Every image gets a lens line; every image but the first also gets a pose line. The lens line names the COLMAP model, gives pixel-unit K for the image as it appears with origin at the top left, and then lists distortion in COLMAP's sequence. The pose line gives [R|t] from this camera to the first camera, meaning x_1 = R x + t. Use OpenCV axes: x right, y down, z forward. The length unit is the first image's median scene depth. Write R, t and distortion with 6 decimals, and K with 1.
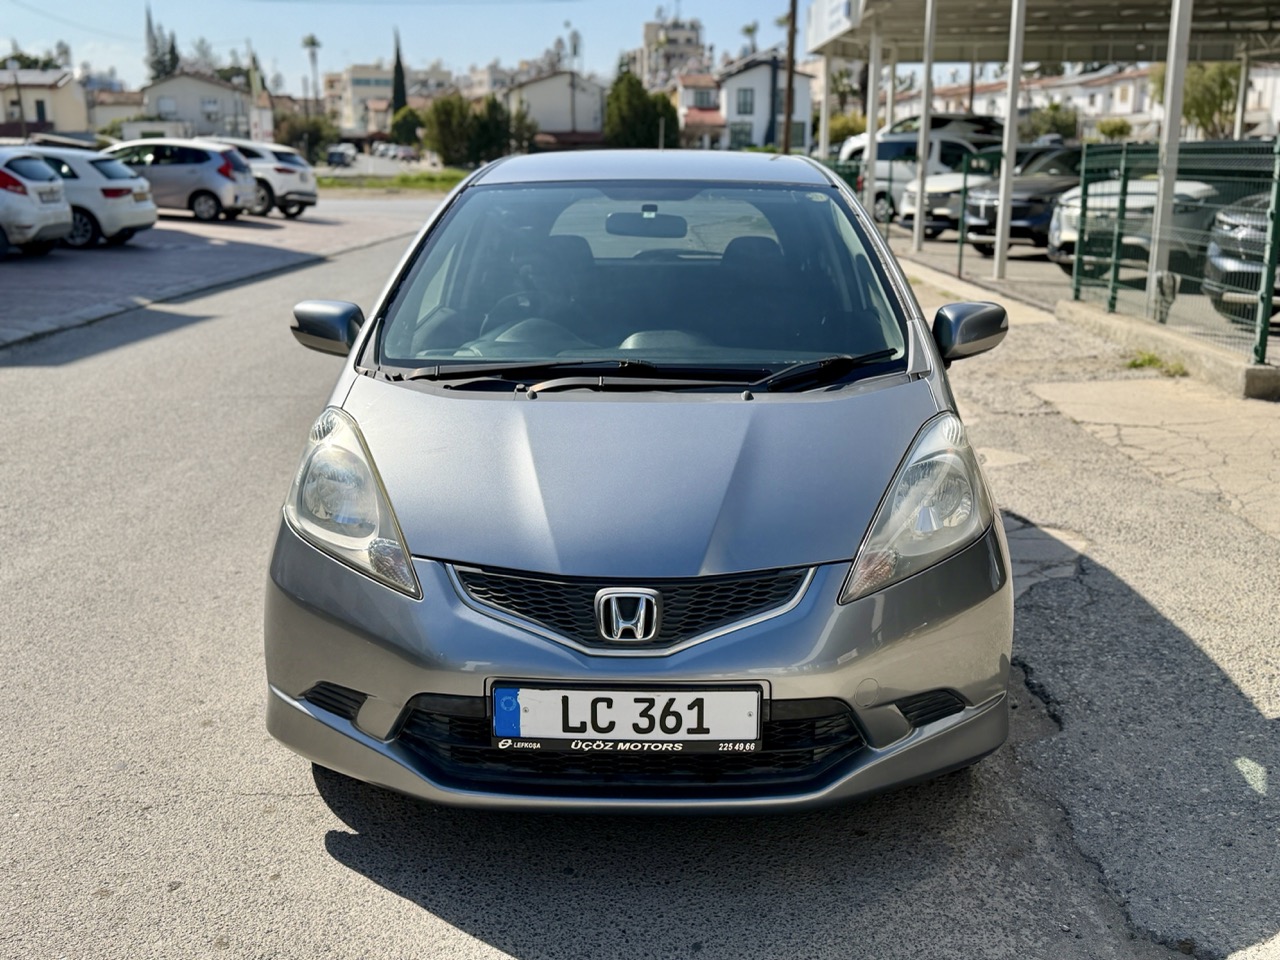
lens RADIAL K [[1306.1, 0, 634.3], [0, 1306.1, 474.8], [0, 0, 1]] dist [0.031516, 0.000000]
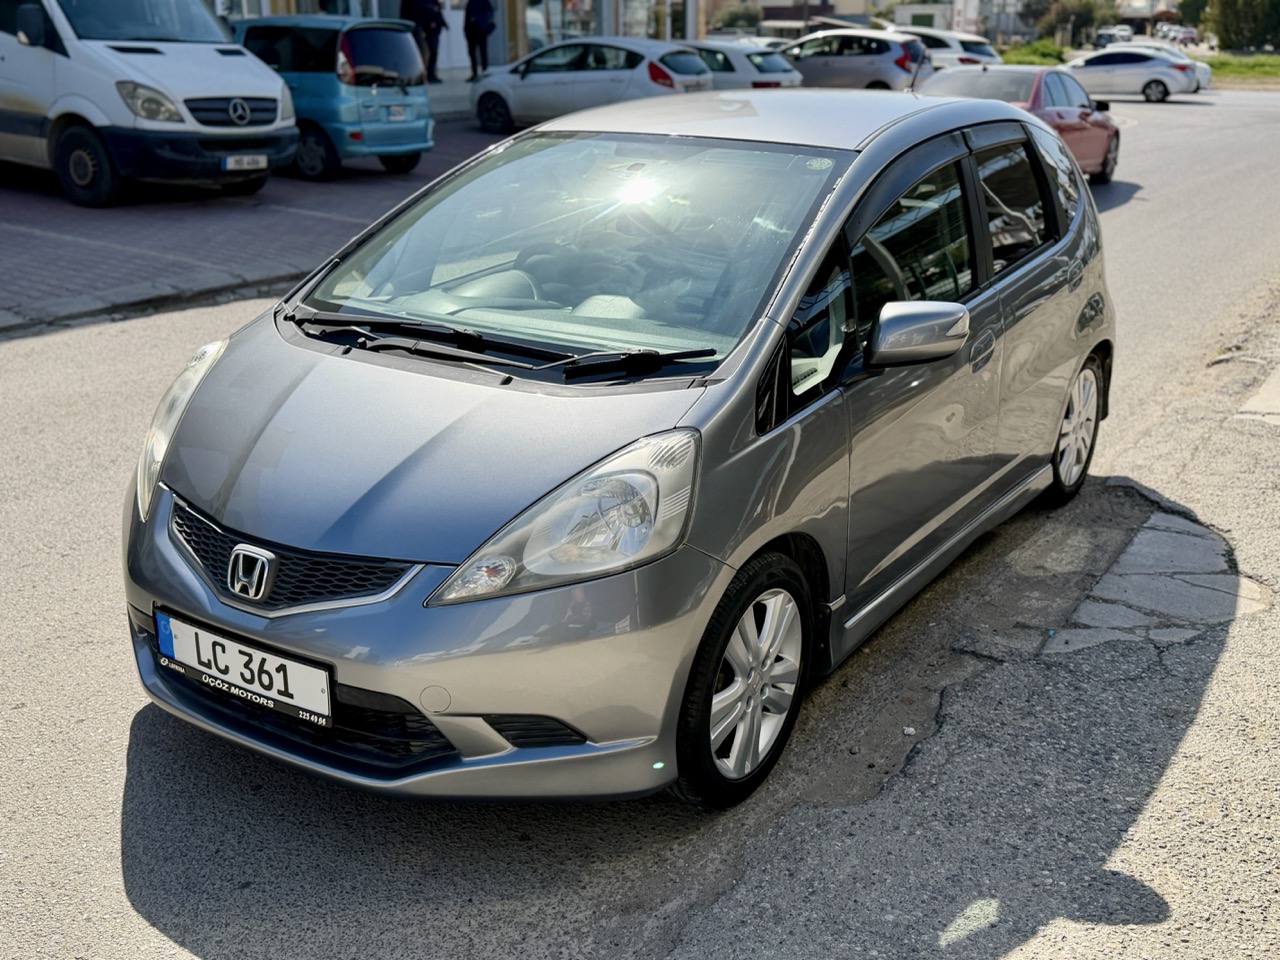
lens RADIAL K [[1306.1, 0, 636.7], [0, 1306.1, 485.8], [0, 0, 1]] dist [0.031516, 0.000000]
pose [[0.853251, 0.175002, -0.491260, 0.757550], [-0.130225, 0.983671, 0.124231, -0.132652], [0.504979, -0.042026, 0.862108, 0.236450]]
